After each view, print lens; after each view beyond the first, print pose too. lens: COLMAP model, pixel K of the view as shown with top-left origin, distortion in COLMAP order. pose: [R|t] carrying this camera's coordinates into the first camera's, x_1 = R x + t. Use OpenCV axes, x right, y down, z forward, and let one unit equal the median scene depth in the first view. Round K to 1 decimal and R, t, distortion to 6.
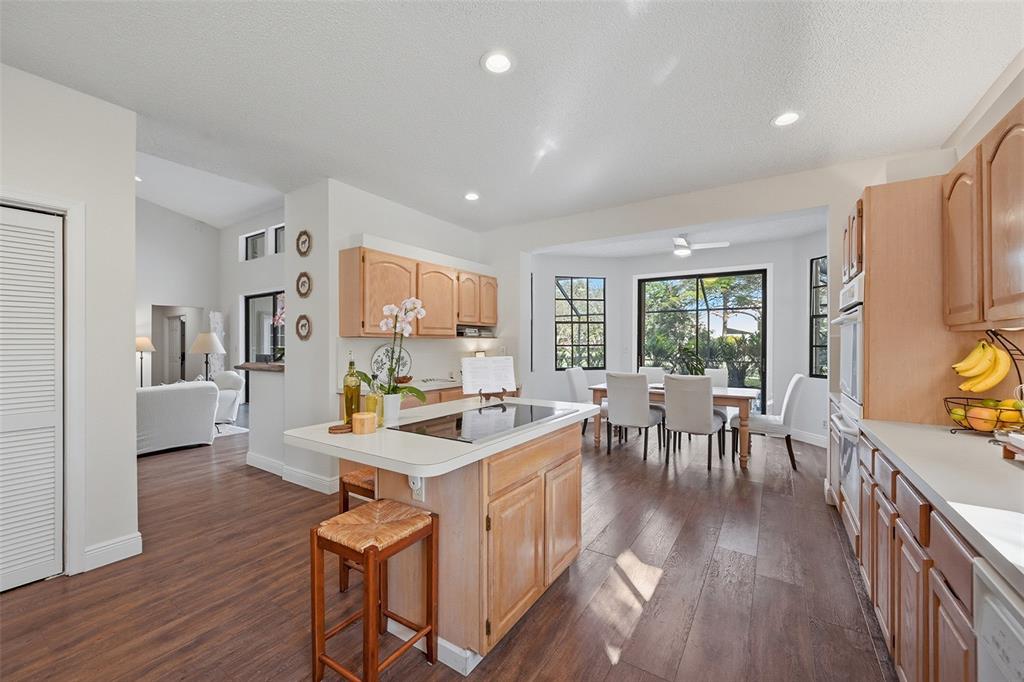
lens RADIAL K [[413.6, 0, 517.0], [0, 413.6, 342.9], [0, 0, 1]] dist [0.002220, 0.000114]
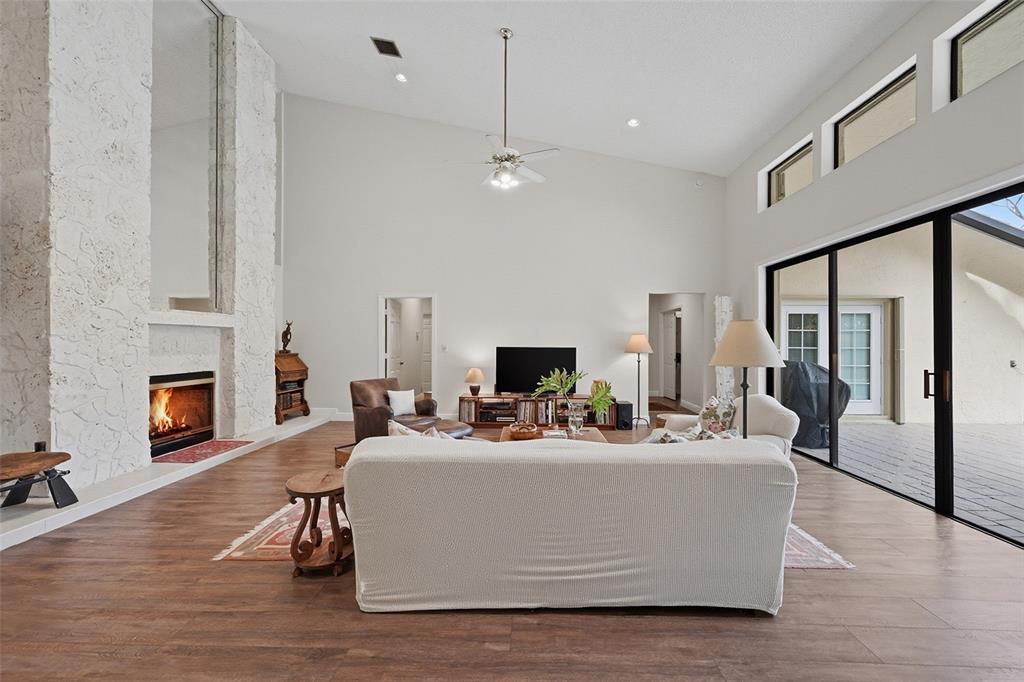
lens RADIAL K [[413.6, 0, 513.6], [0, 413.6, 342.7], [0, 0, 1]] dist [0.002220, 0.000114]
pose [[0.508547, -0.000455, -0.861034, -0.501133], [0.002089, 0.999998, 0.000705, -0.000795], [0.861031, -0.002158, 0.508547, 0.566961]]
